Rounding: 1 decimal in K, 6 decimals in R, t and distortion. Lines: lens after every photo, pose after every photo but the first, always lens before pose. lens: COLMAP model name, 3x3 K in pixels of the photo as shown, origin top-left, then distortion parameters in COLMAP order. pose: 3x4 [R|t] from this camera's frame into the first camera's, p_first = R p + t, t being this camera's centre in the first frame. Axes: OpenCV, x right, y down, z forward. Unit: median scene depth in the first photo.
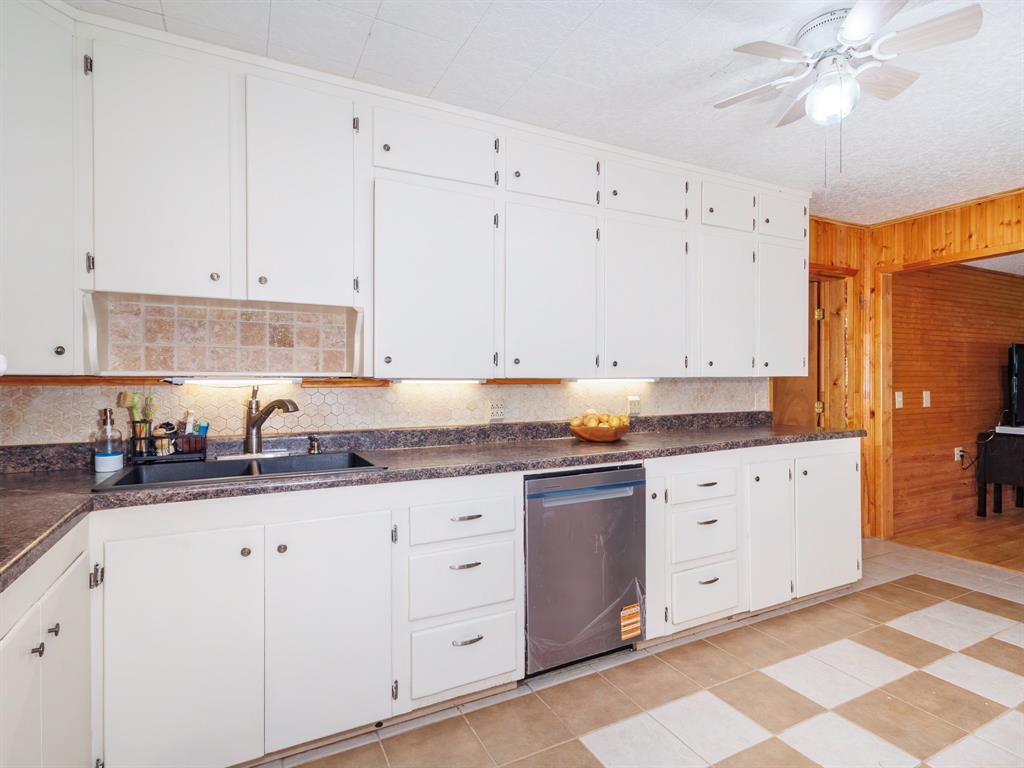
lens RADIAL K [[528.2, 0, 513.6], [0, 528.2, 383.0], [0, 0, 1]] dist [0.004416, 0.000273]
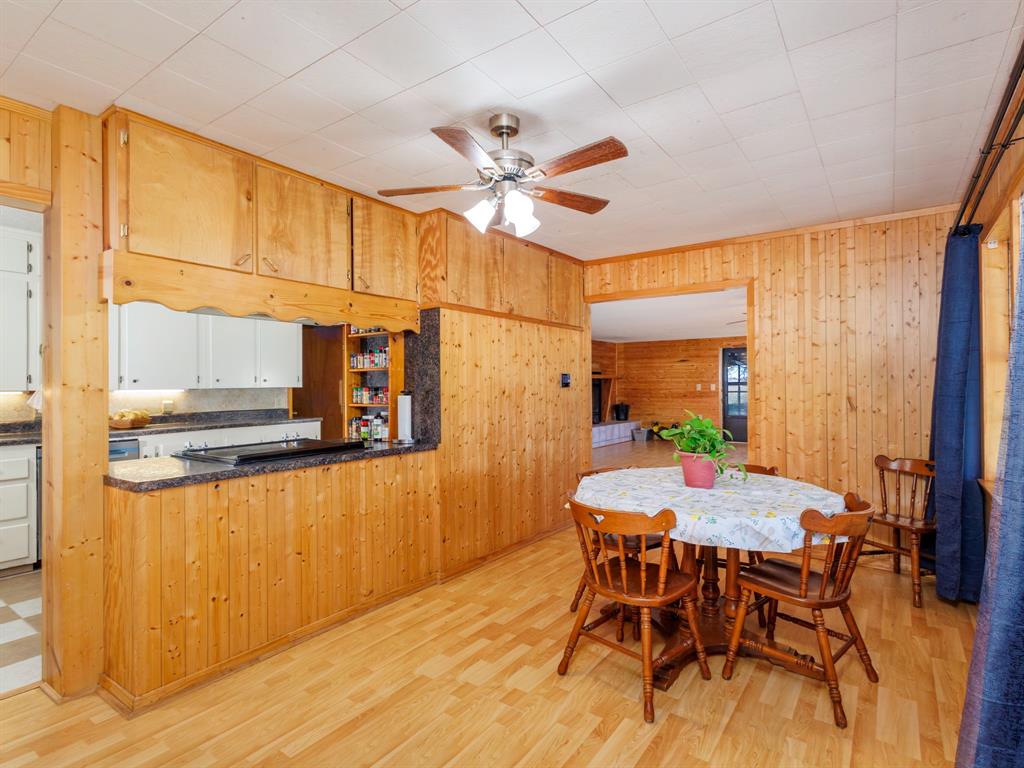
lens RADIAL K [[528.2, 0, 513.6], [0, 528.2, 383.0], [0, 0, 1]] dist [0.004416, 0.000273]
pose [[0.889331, 0.000109, 0.457264, 0.422159], [0.003650, 0.999966, -0.007337, -0.011829], [-0.457249, 0.008194, 0.889301, -0.871587]]
